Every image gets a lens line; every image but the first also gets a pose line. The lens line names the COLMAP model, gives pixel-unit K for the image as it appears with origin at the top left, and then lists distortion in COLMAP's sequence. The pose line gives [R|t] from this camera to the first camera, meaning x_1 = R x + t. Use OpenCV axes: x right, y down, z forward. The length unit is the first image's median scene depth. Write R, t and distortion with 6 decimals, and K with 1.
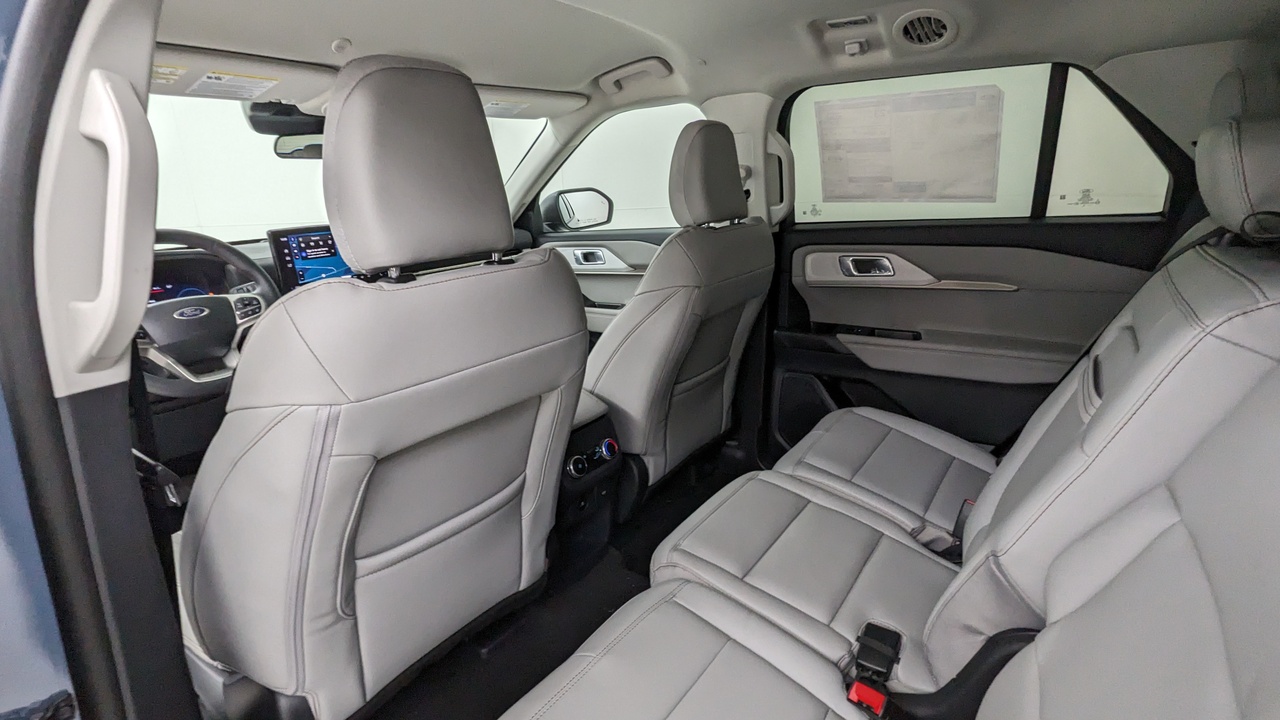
lens RADIAL K [[620.6, 0, 640.0], [0, 620.6, 360.0], [0, 0, 1]] dist [0.001635, -0.000414]
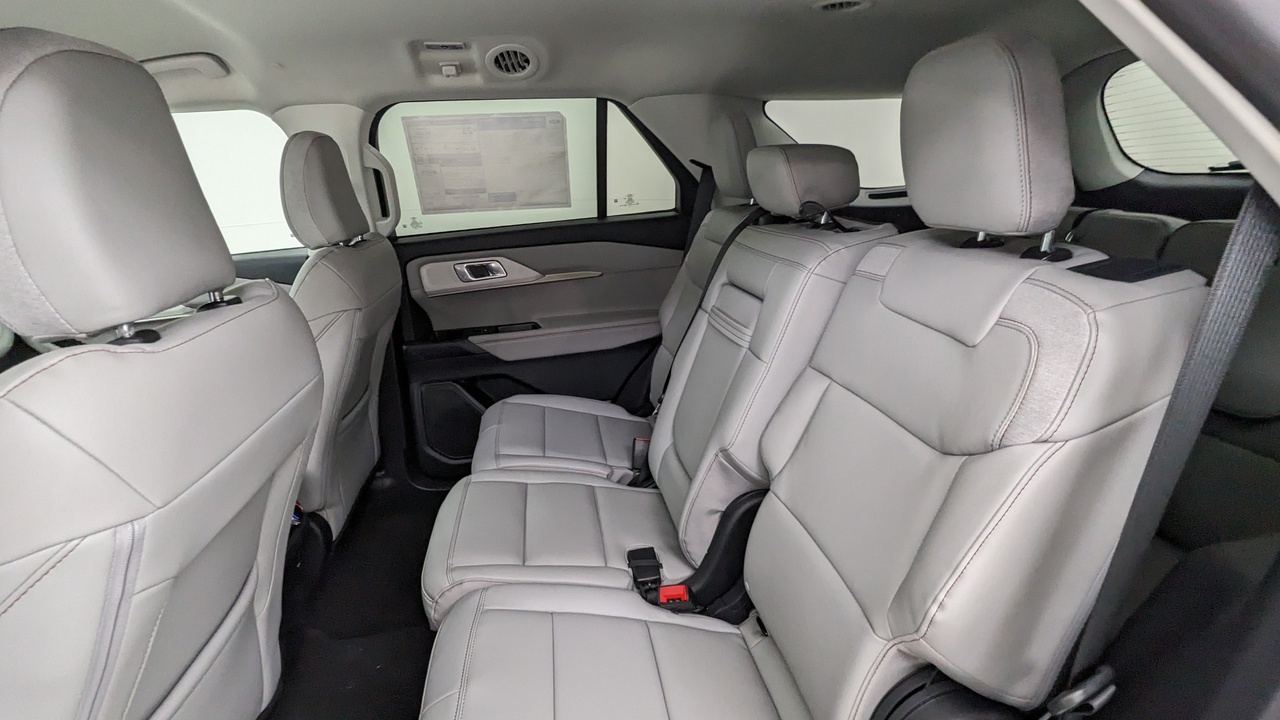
lens RADIAL K [[622.8, 0, 640.0], [0, 622.8, 360.0], [0, 0, 1]] dist [0.013904, -0.000716]
pose [[0.711500, -0.208664, 0.670990, -0.228339], [0.222594, 0.972645, 0.066439, -0.010909], [-0.666498, 0.102087, 0.738484, 0.027919]]
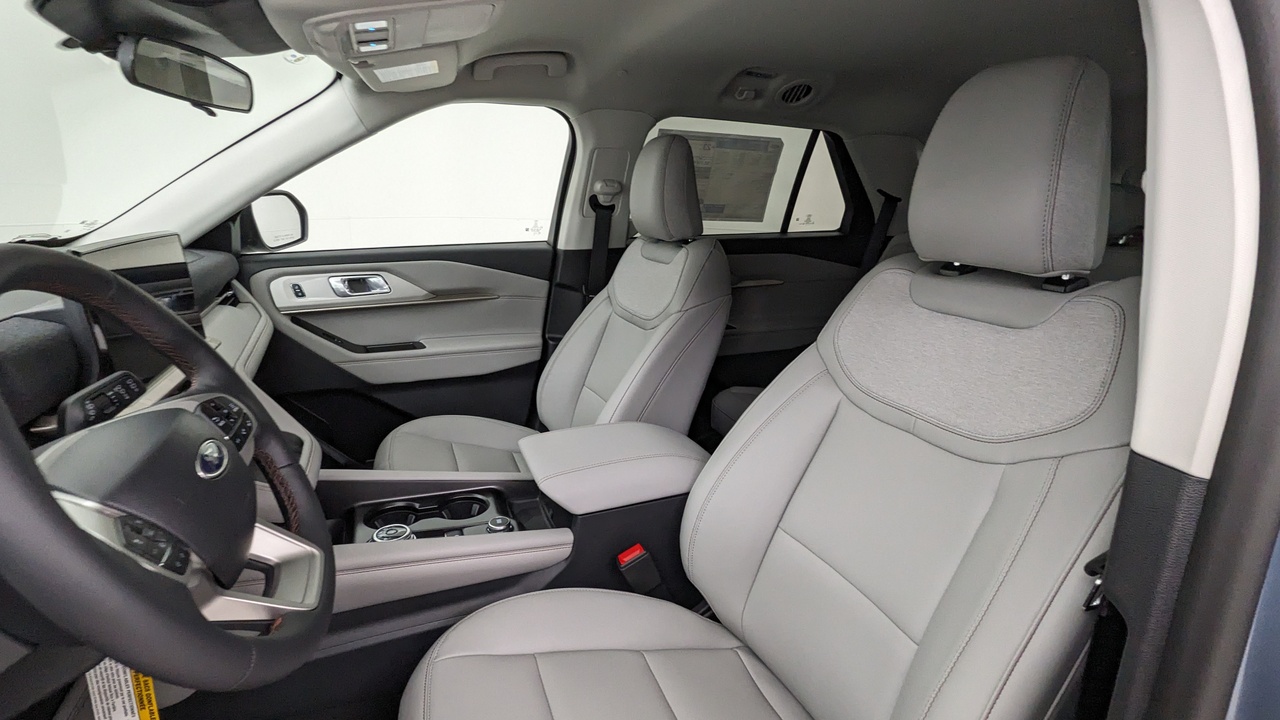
lens RADIAL K [[622.8, 0, 640.0], [0, 622.8, 360.0], [0, 0, 1]] dist [0.013904, -0.000716]
pose [[0.548009, -0.163118, 0.820414, -0.781865], [0.187616, 0.979782, 0.069483, -0.103447], [-0.815160, 0.115846, 0.567533, 0.484064]]
